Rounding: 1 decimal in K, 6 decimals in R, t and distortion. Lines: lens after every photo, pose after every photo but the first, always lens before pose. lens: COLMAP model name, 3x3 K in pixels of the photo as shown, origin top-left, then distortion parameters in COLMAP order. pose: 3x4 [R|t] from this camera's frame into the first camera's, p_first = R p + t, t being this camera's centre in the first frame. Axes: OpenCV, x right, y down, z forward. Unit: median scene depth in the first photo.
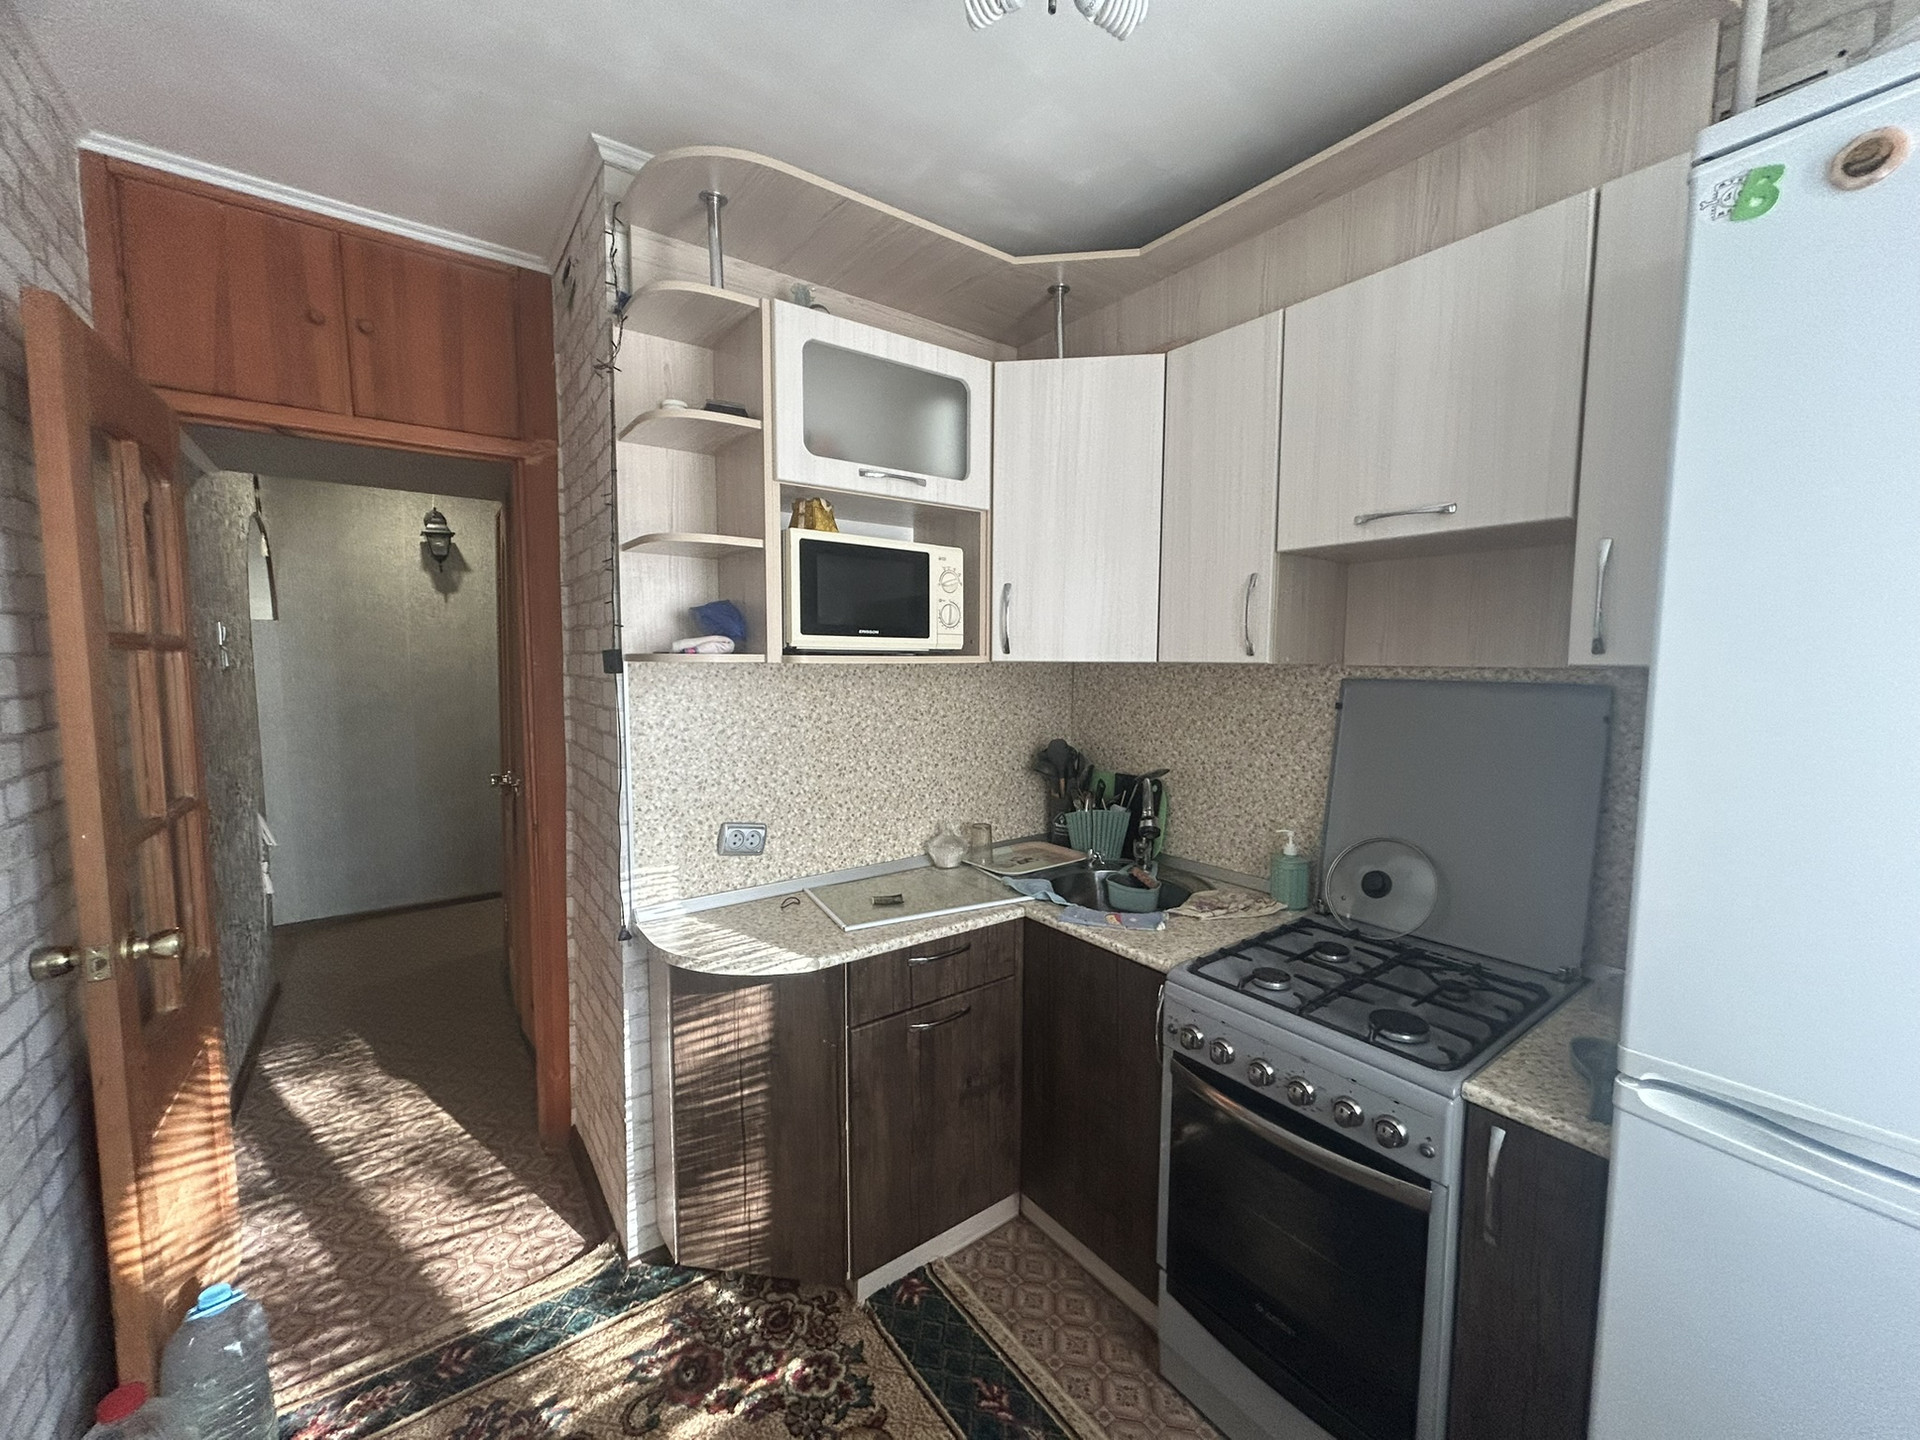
lens RADIAL K [[769.4, 0, 959.8], [0, 769.4, 714.9], [0, 0, 1]] dist [-0.001803, 0.000123]
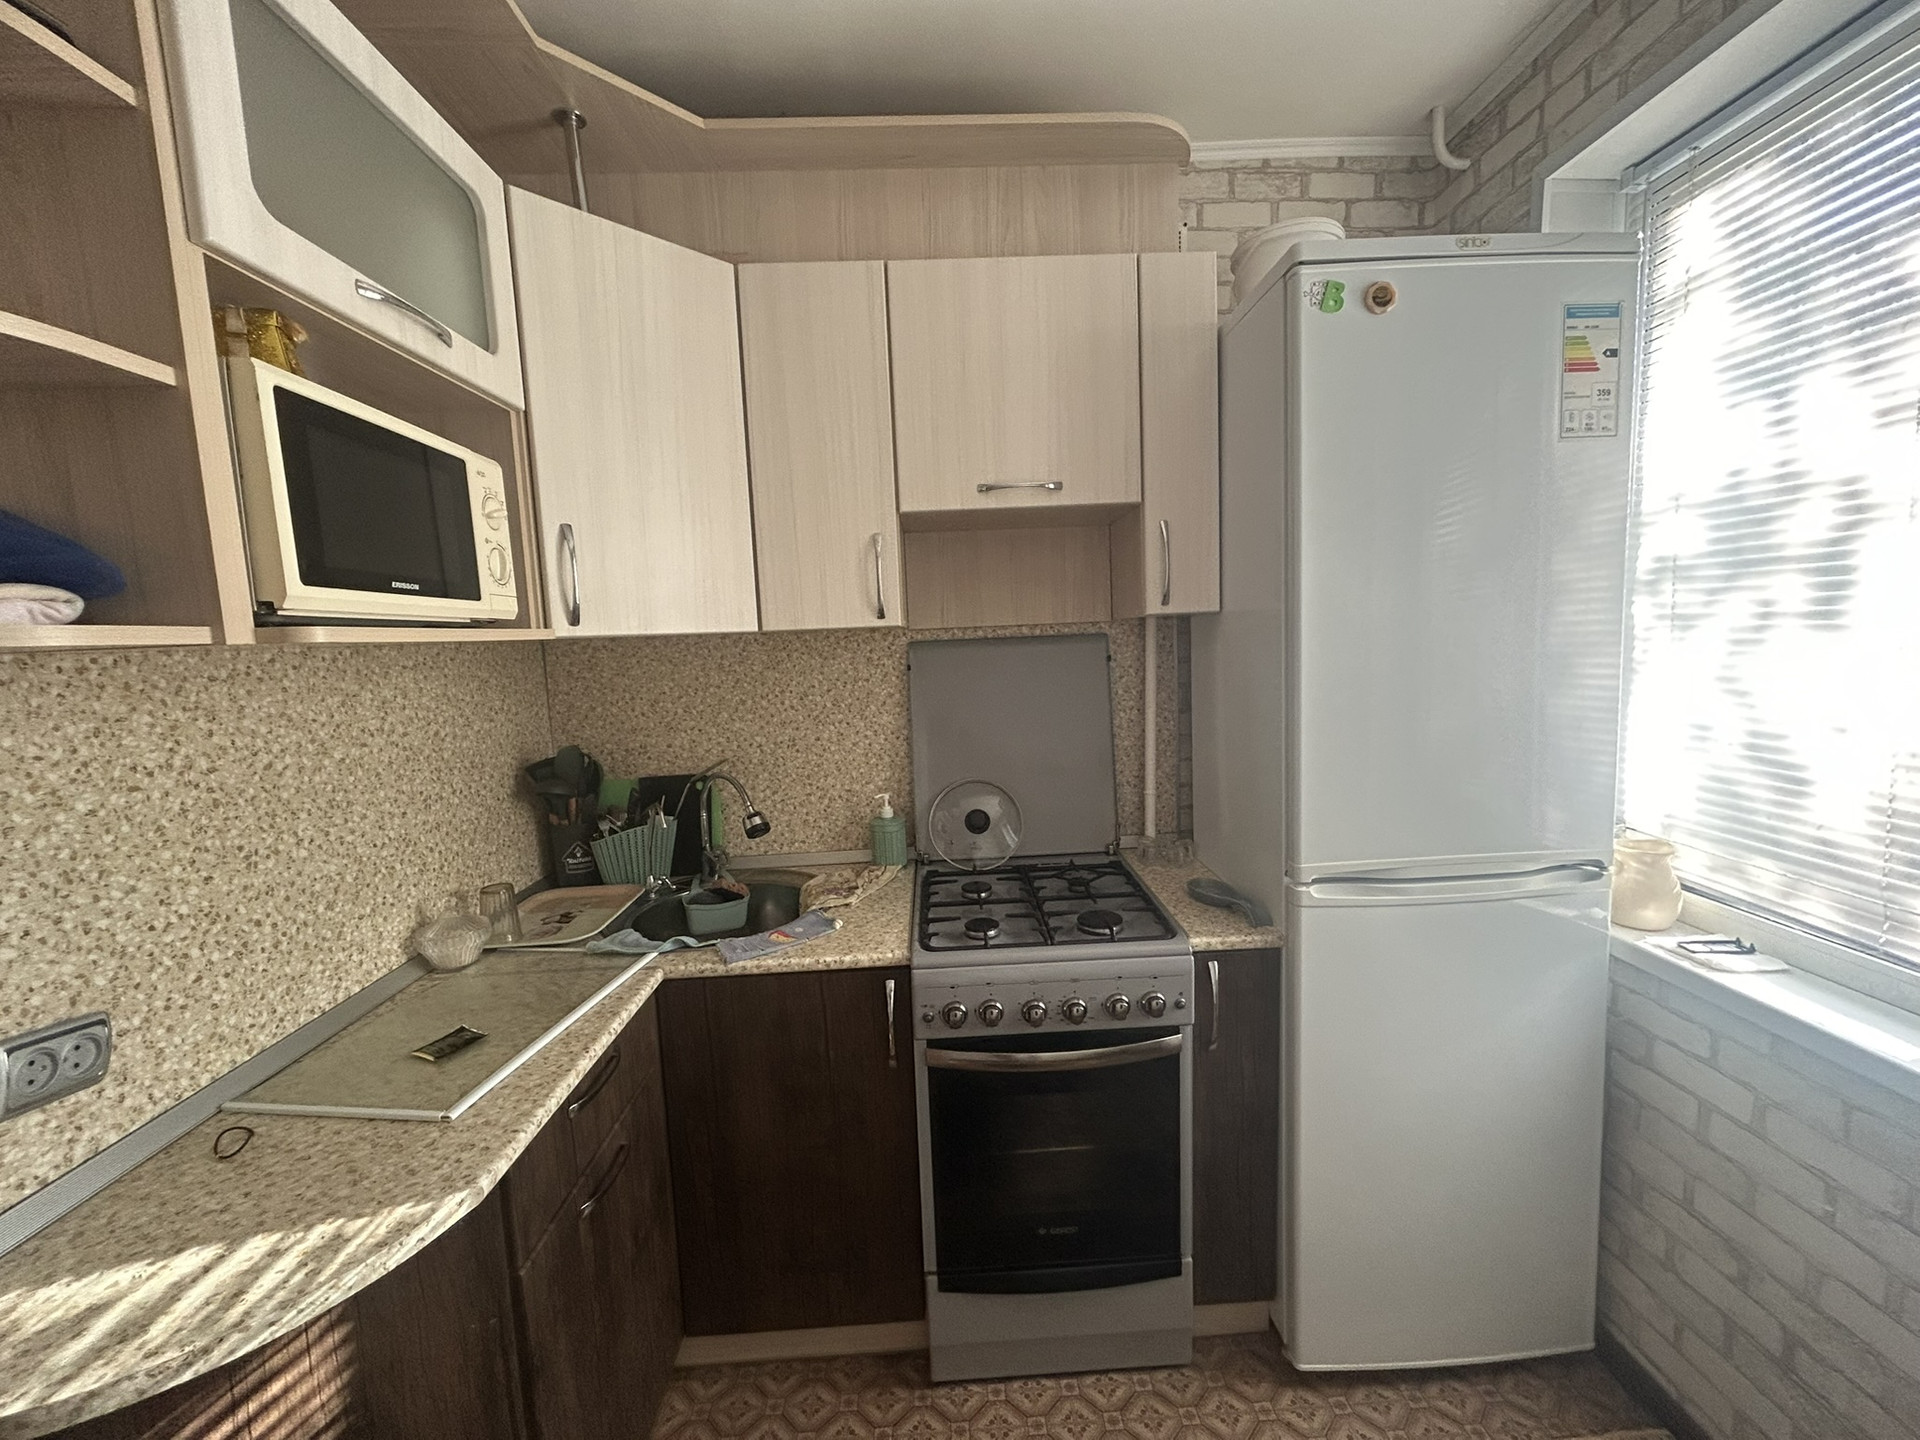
lens RADIAL K [[769.4, 0, 959.8], [0, 769.4, 714.9], [0, 0, 1]] dist [-0.001803, 0.000123]
pose [[0.566362, -0.113418, 0.816315, -0.354285], [0.106160, 0.992274, 0.064212, -0.008079], [-0.817291, 0.050293, 0.574027, 0.355212]]
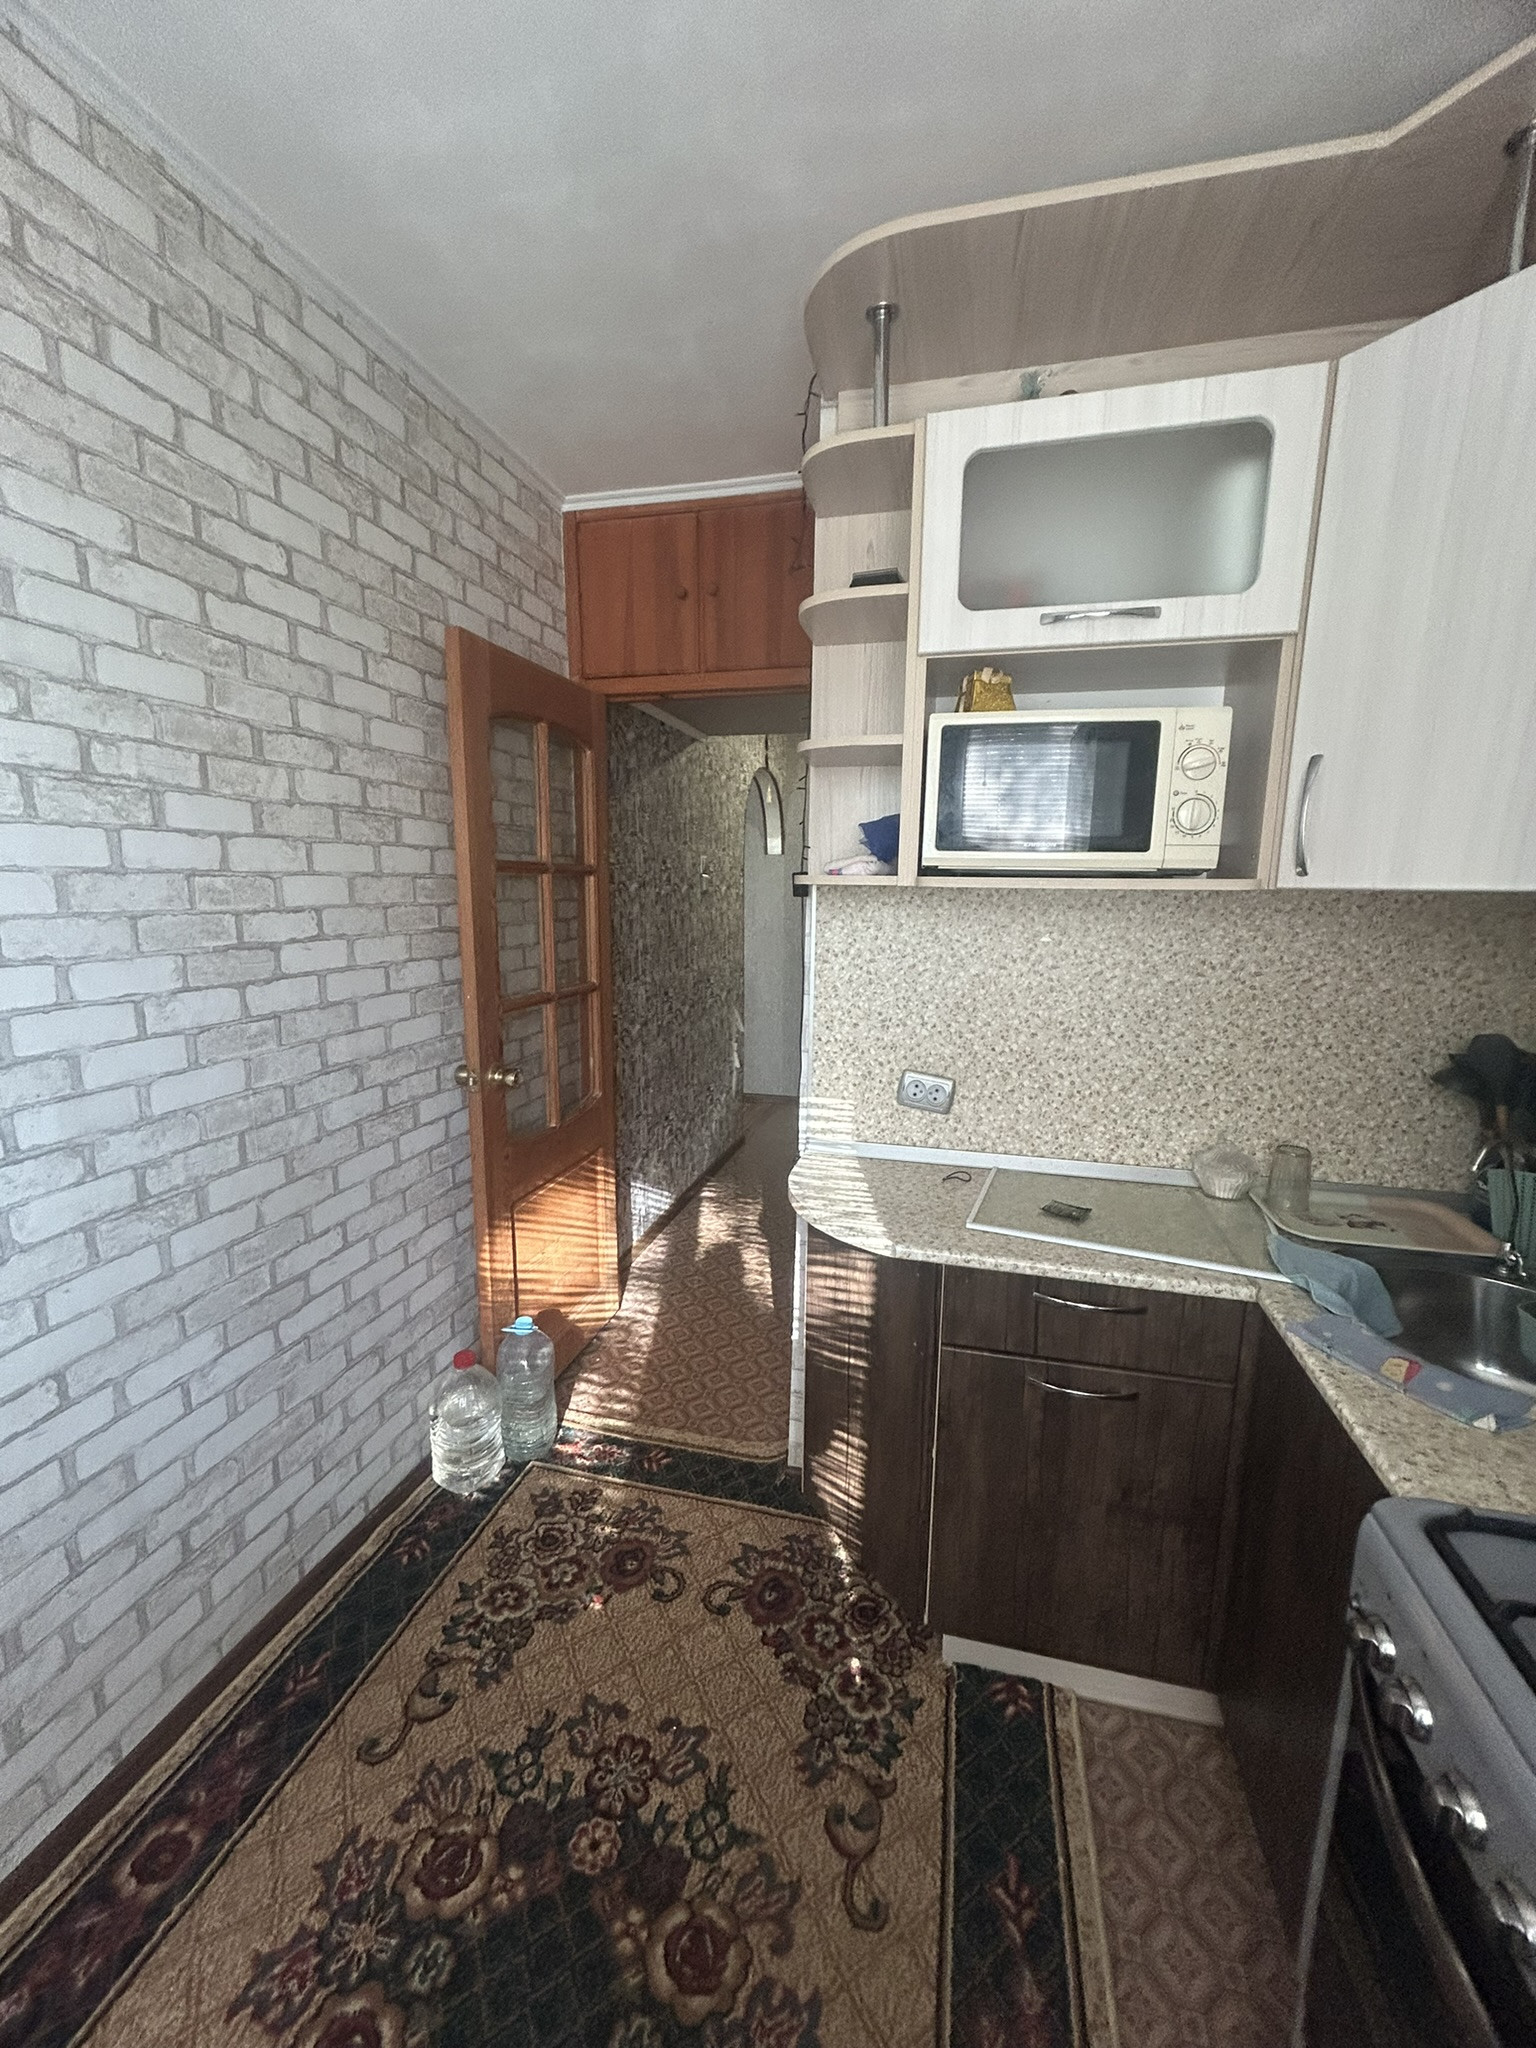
lens RADIAL K [[820.7, 0, 768.0], [0, 820.7, 1024.0], [0, 0, 1]] dist [-0.001803, 0.000123]
pose [[0.628680, 0.134086, -0.766017, 0.338625], [-0.067098, 0.990703, 0.118347, -0.014231], [0.774764, -0.023004, 0.631832, 0.301950]]
